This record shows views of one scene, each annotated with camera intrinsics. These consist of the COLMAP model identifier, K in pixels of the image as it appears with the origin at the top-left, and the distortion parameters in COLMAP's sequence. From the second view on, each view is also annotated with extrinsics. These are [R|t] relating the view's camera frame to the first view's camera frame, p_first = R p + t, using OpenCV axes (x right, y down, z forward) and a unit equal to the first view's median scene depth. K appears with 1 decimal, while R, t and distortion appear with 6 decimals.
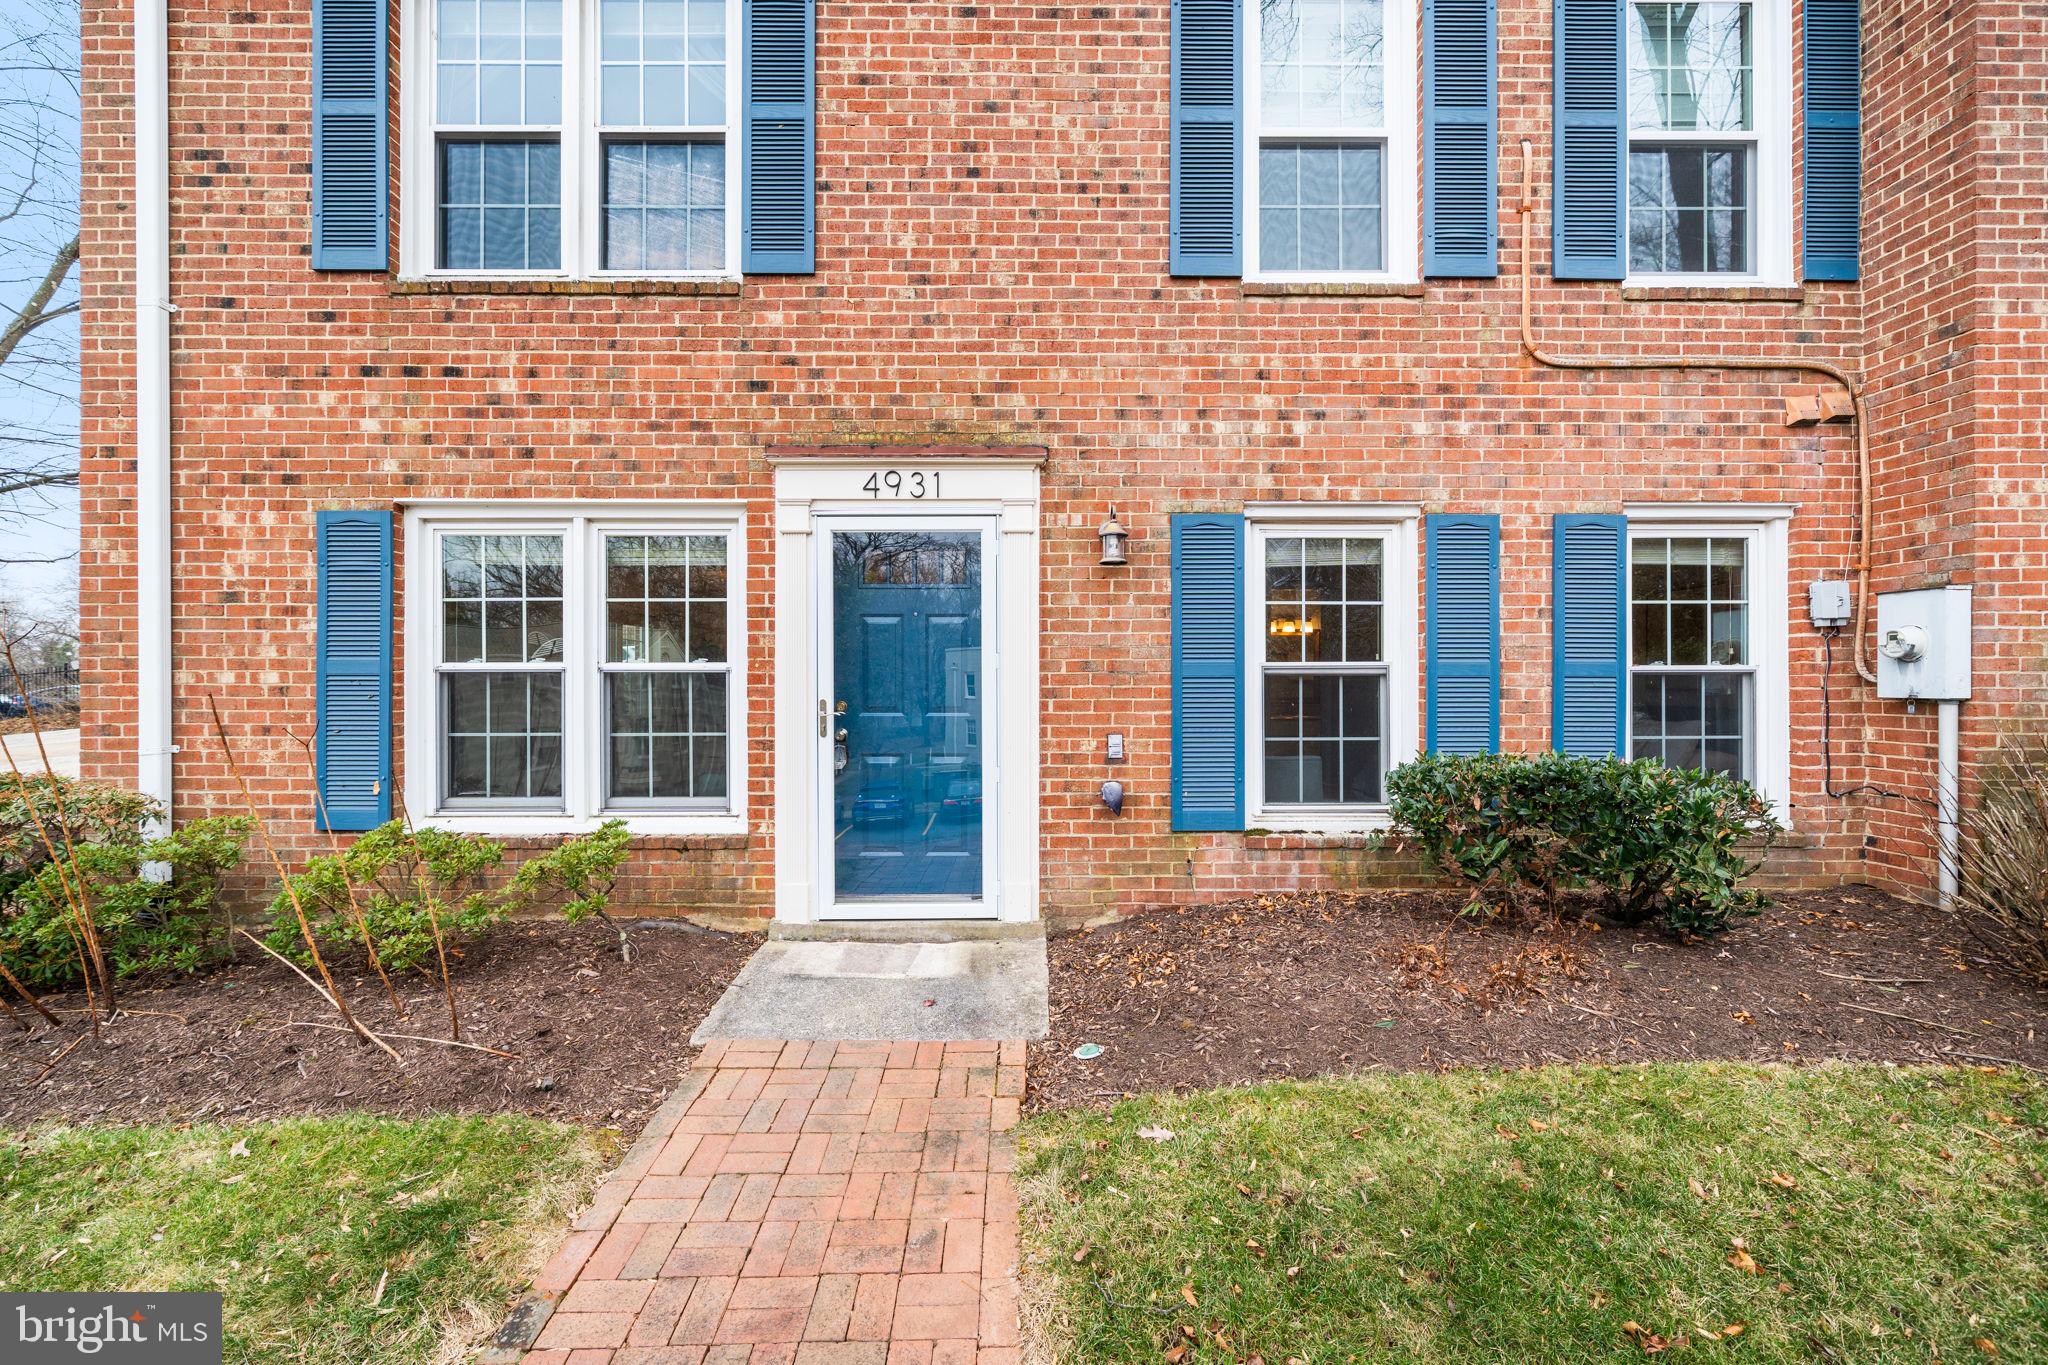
lens RADIAL K [[848.9, 0, 1024.0], [0, 848.9, 682.5], [0, 0, 1]] dist [-0.001603, 0.000037]
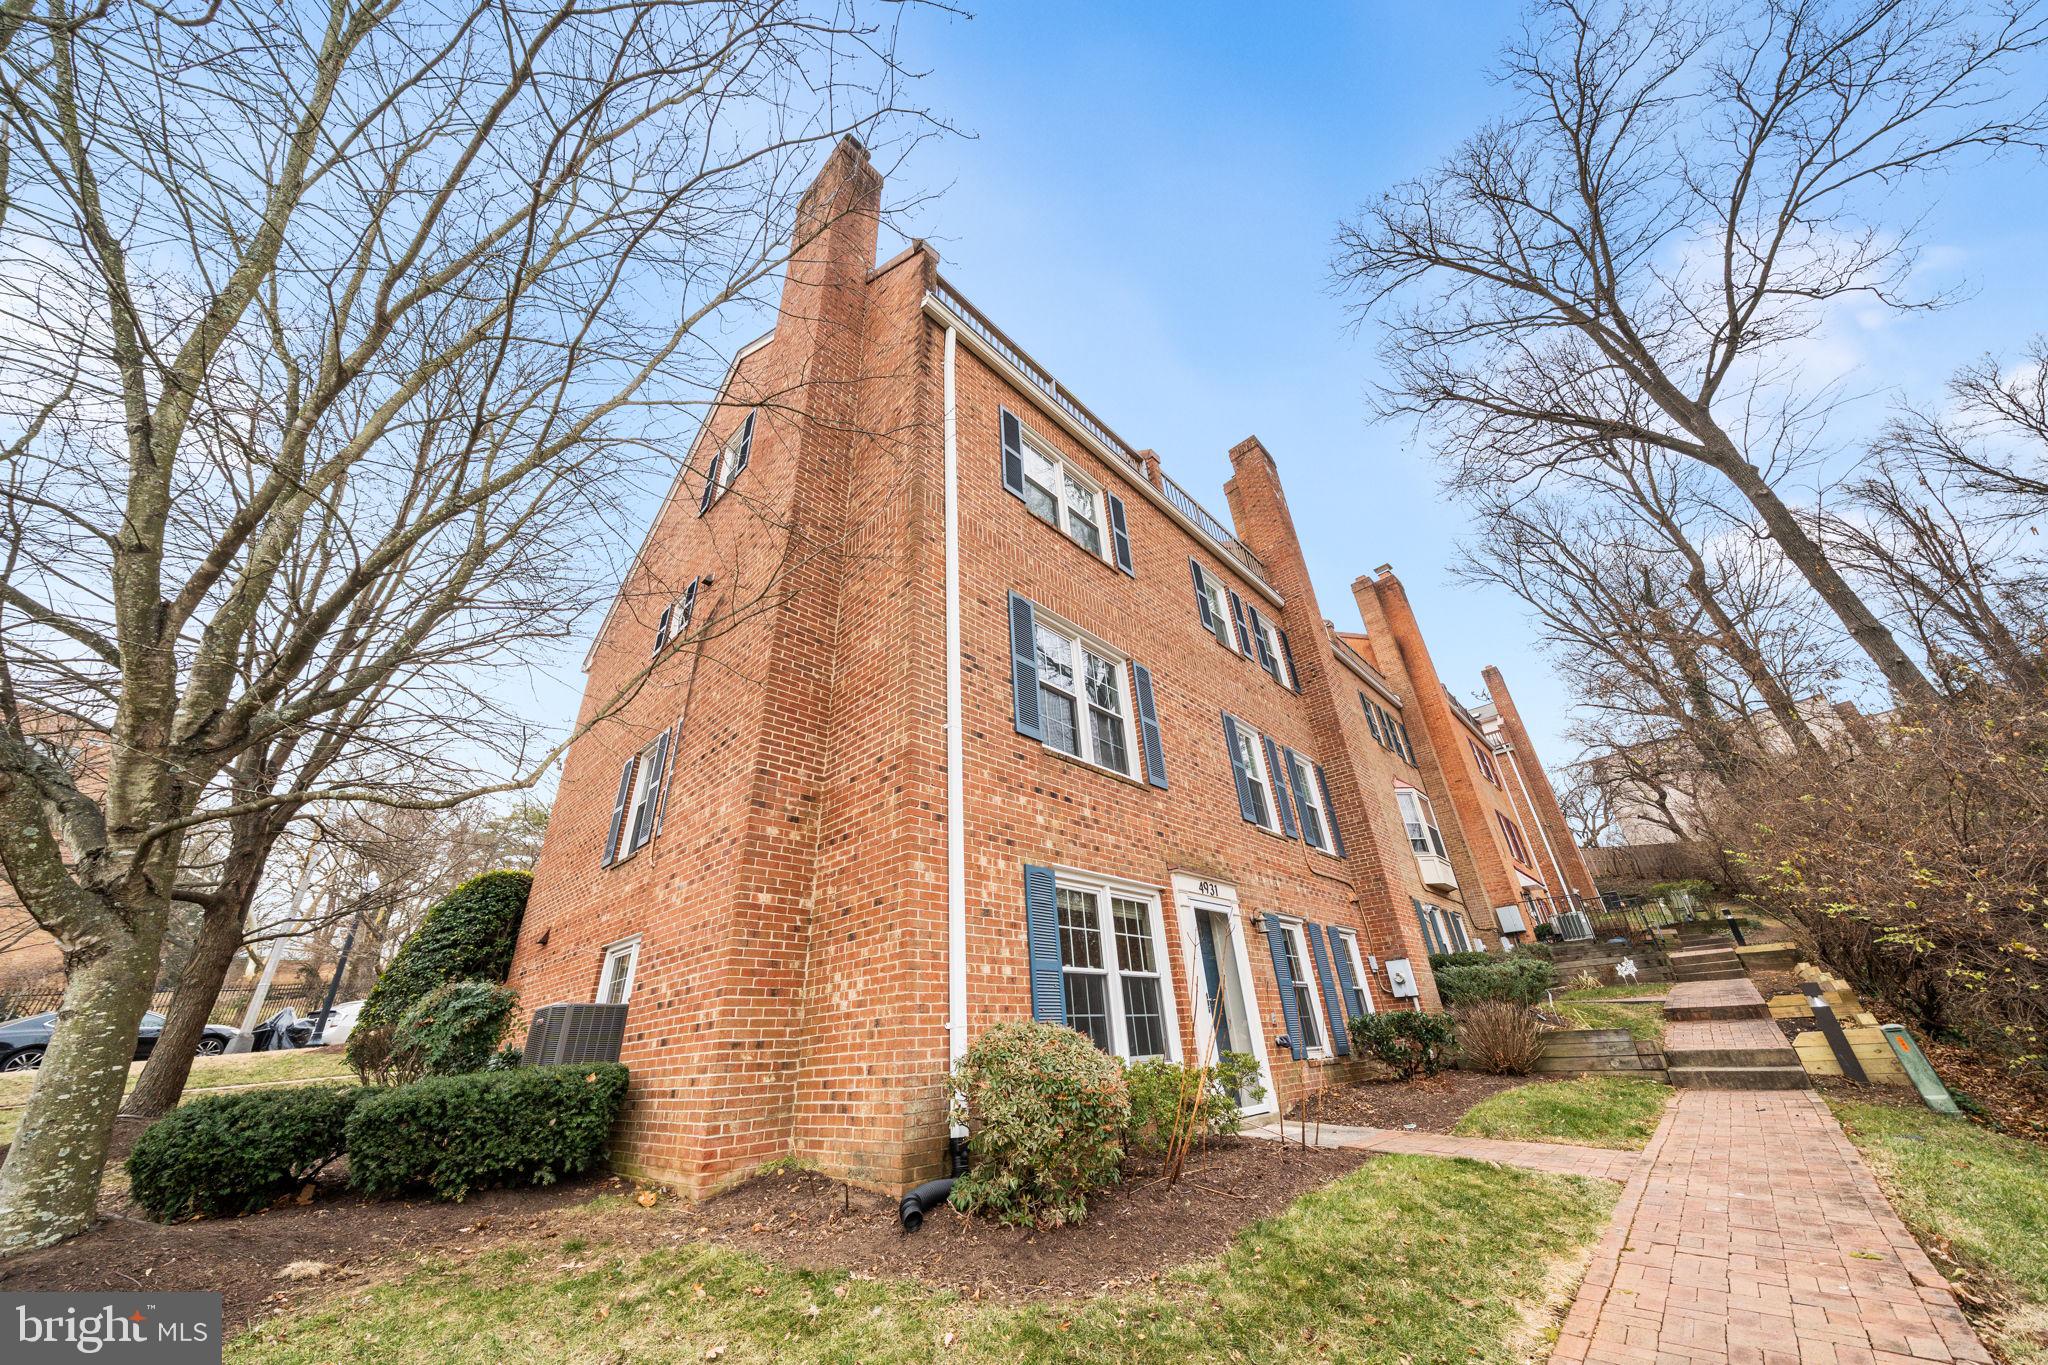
lens RADIAL K [[692.0, 0, 1019.5], [0, 692.0, 678.7], [0, 0, 1]] dist [-0.005619, -0.000042]
pose [[0.699291, 0.311276, 0.643506, -1.820953], [0.048421, 0.877519, -0.477090, 0.126095], [-0.713196, 0.364784, 0.598569, 0.057574]]
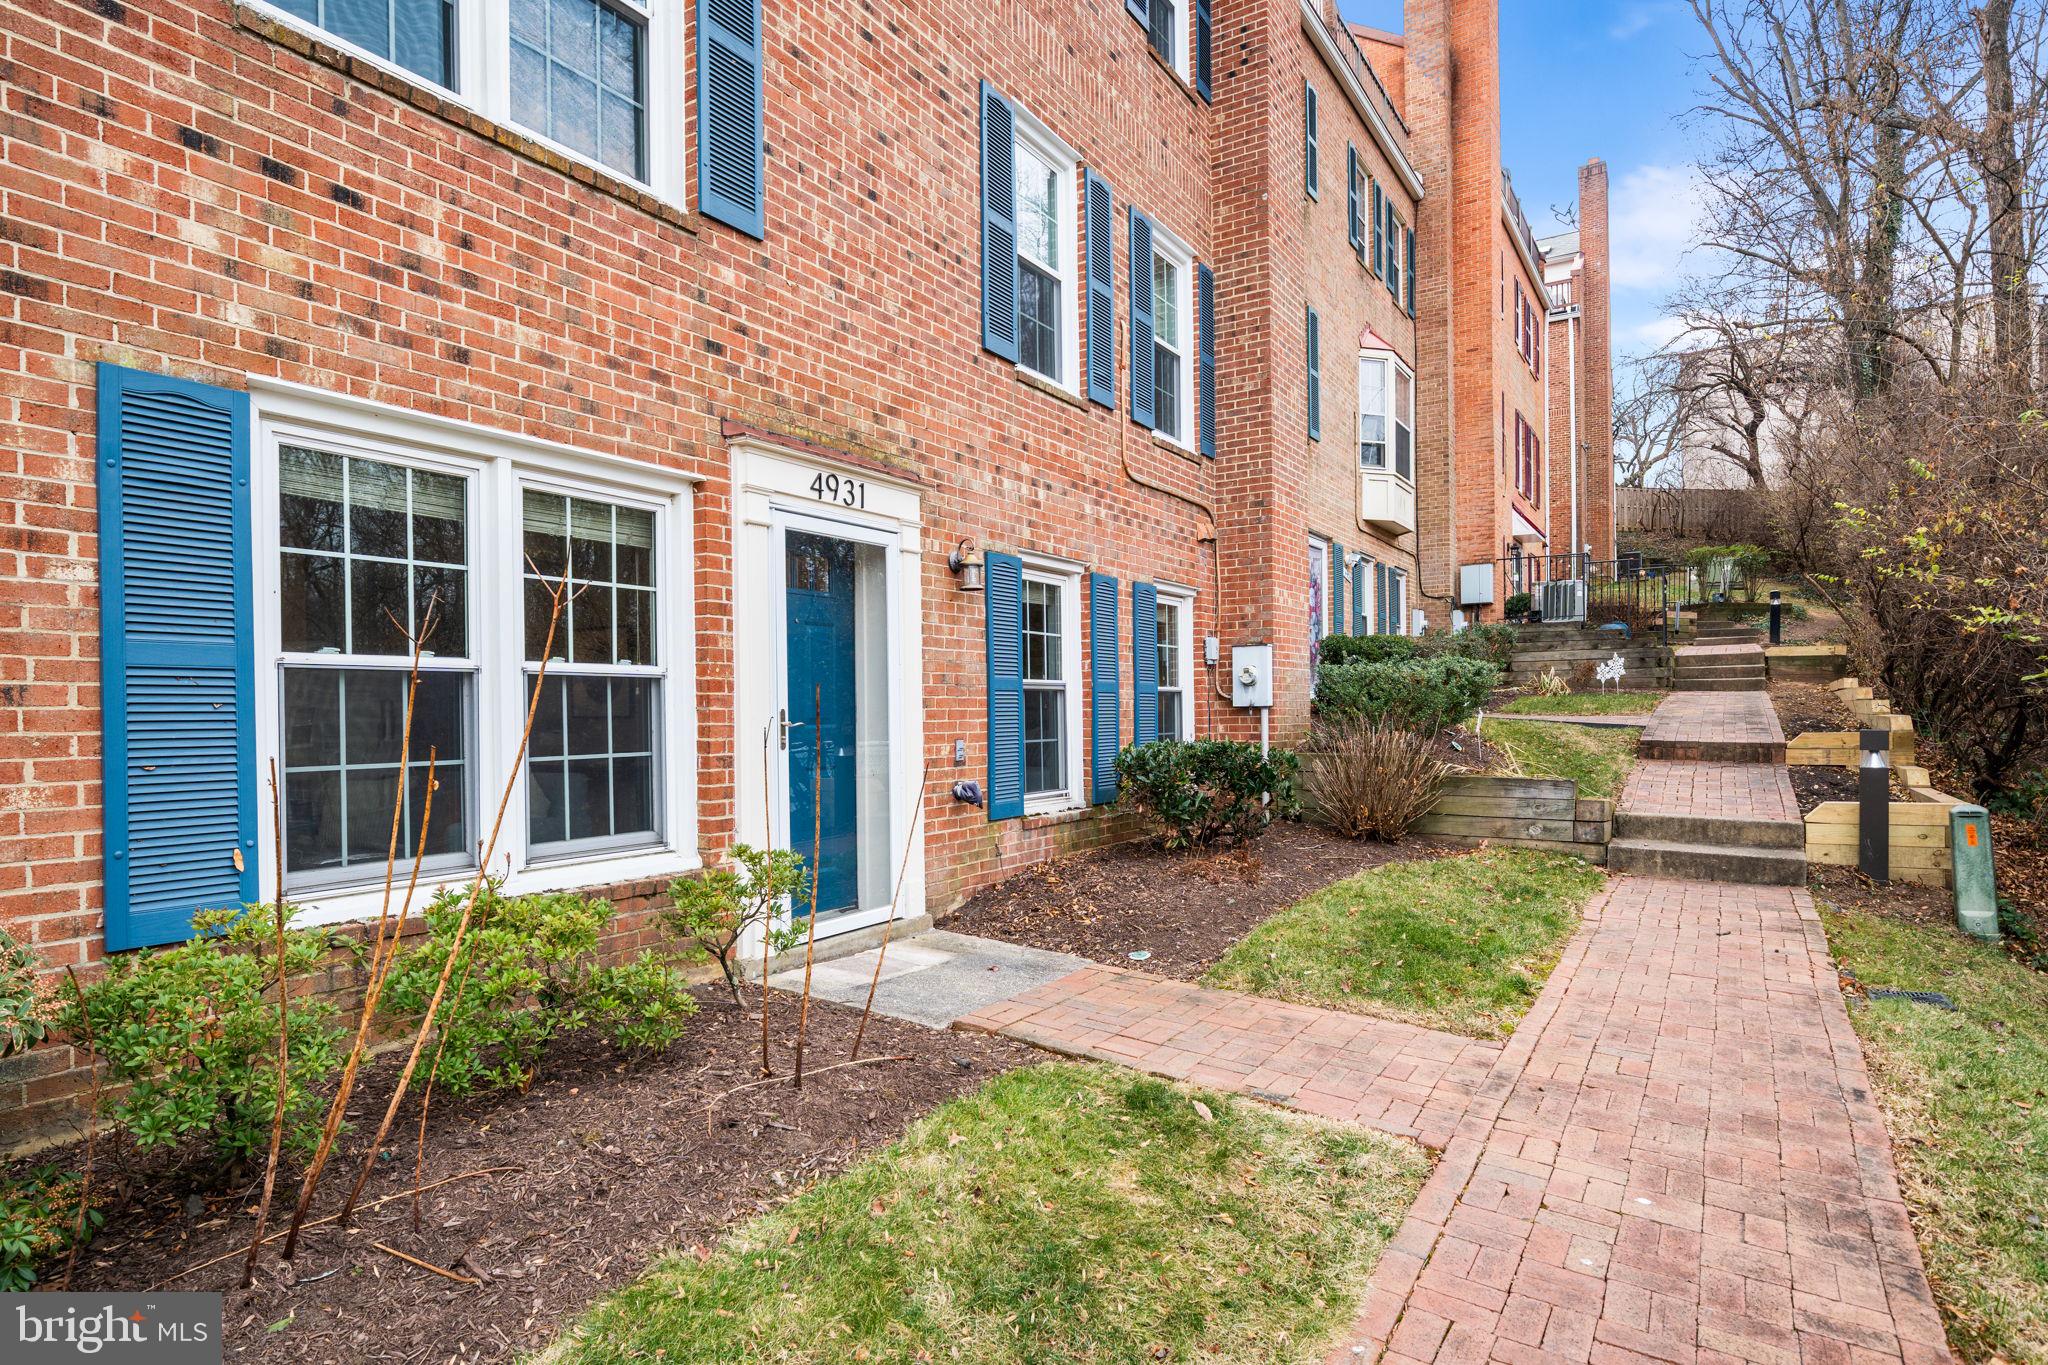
lens RADIAL K [[1131.3, 0, 1026.4], [0, 1131.3, 713.1], [0, 0, 1]] dist [0.002994, -0.000014]
pose [[0.536523, -0.004890, 0.843872, -1.119266], [0.011330, 0.999935, -0.001409, 0.028740], [-0.843810, 0.010317, 0.536543, 0.115545]]
